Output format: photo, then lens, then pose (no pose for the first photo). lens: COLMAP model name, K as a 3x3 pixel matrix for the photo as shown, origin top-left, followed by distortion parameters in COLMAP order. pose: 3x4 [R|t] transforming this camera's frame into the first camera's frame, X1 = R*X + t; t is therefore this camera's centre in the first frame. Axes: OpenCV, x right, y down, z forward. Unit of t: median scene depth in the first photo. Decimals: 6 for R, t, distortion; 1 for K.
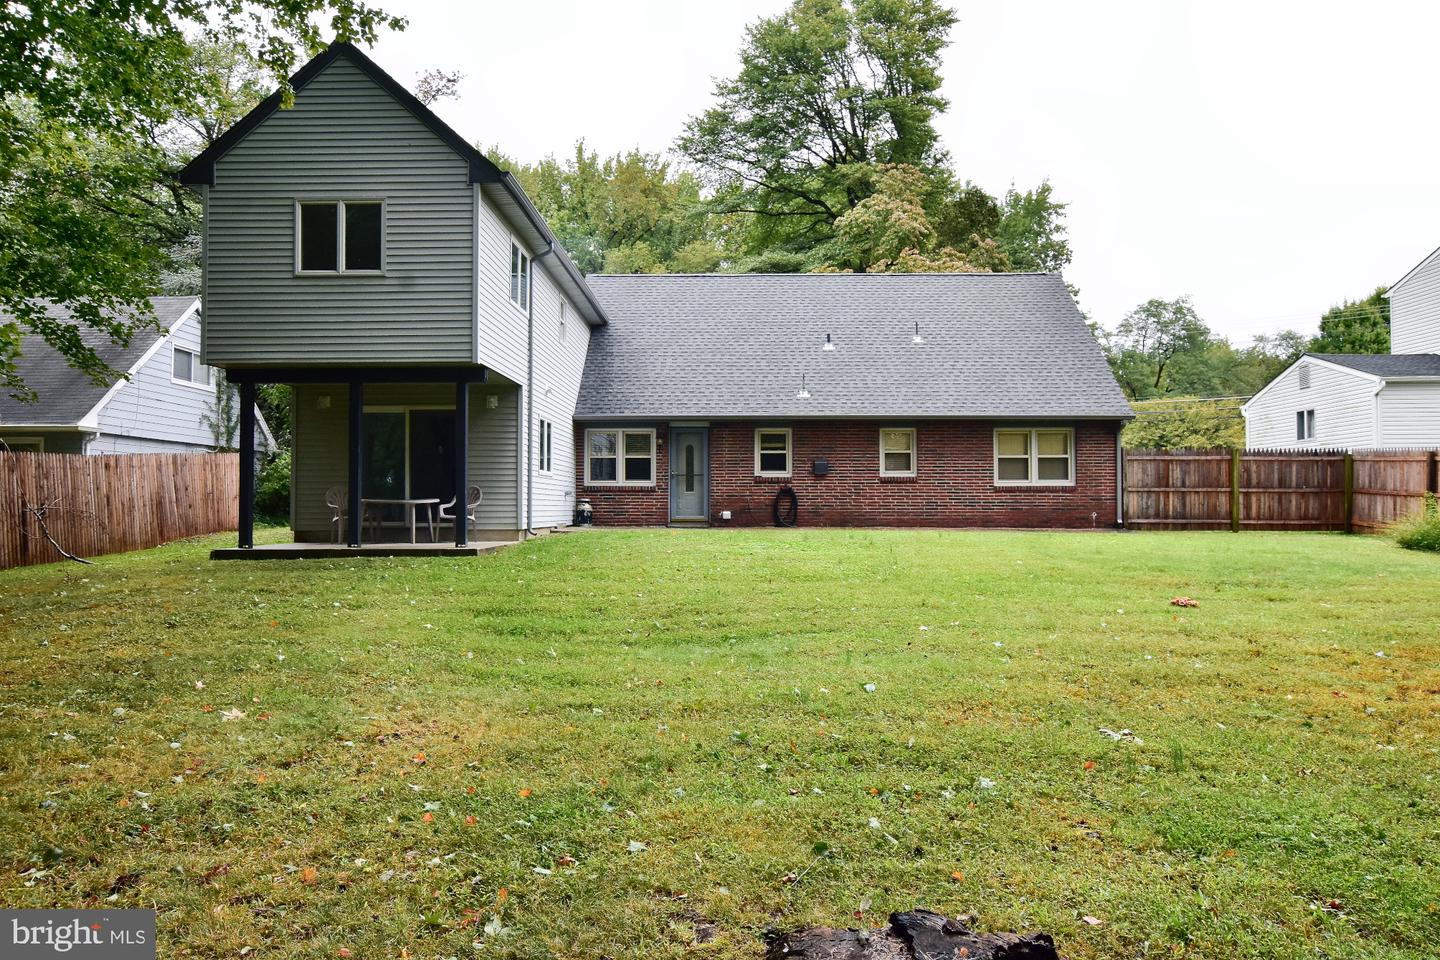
lens RADIAL K [[957.6, 0, 726.0], [0, 957.6, 470.4], [0, 0, 1]] dist [-0.002508, -0.001500]
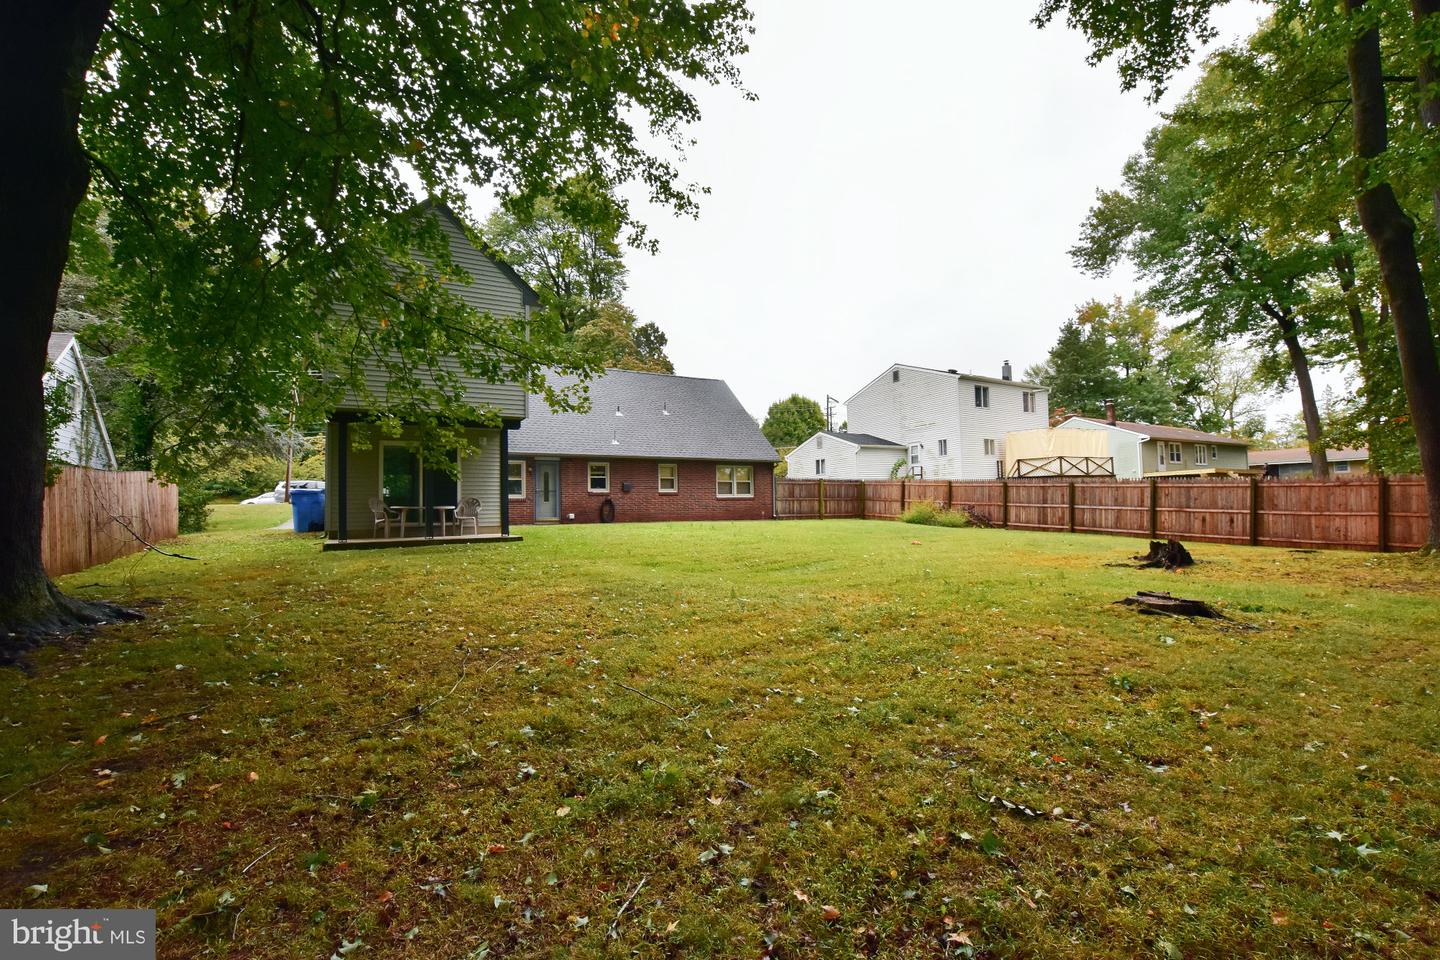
lens RADIAL K [[635.8, 0, 719.7], [0, 635.8, 485.3], [0, 0, 1]] dist [-0.026202, 0.000505]
pose [[0.859919, 0.006448, 0.510389, -0.328499], [-0.002443, 0.999961, -0.008517, 0.003603], [-0.510424, 0.006077, 0.859901, -0.036998]]
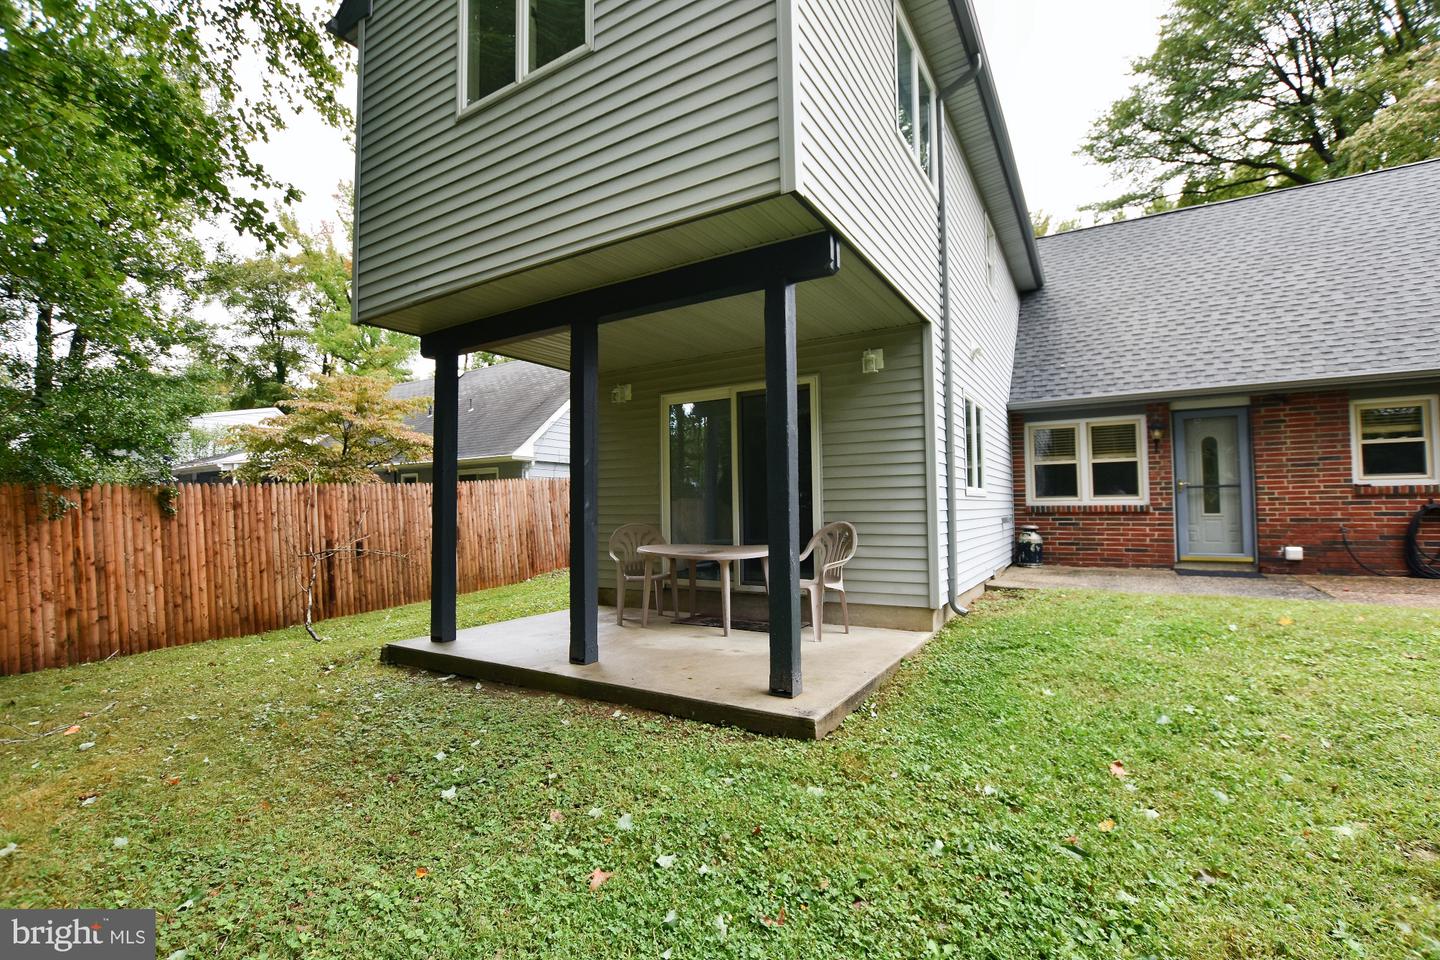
lens RADIAL K [[635.8, 0, 727.4], [0, 635.8, 485.4], [0, 0, 1]] dist [-0.026202, 0.000505]
pose [[0.866007, -0.026008, -0.499355, -0.107932], [0.029587, 0.999562, -0.000750, -0.004525], [0.499155, -0.014125, 0.866397, 0.502025]]
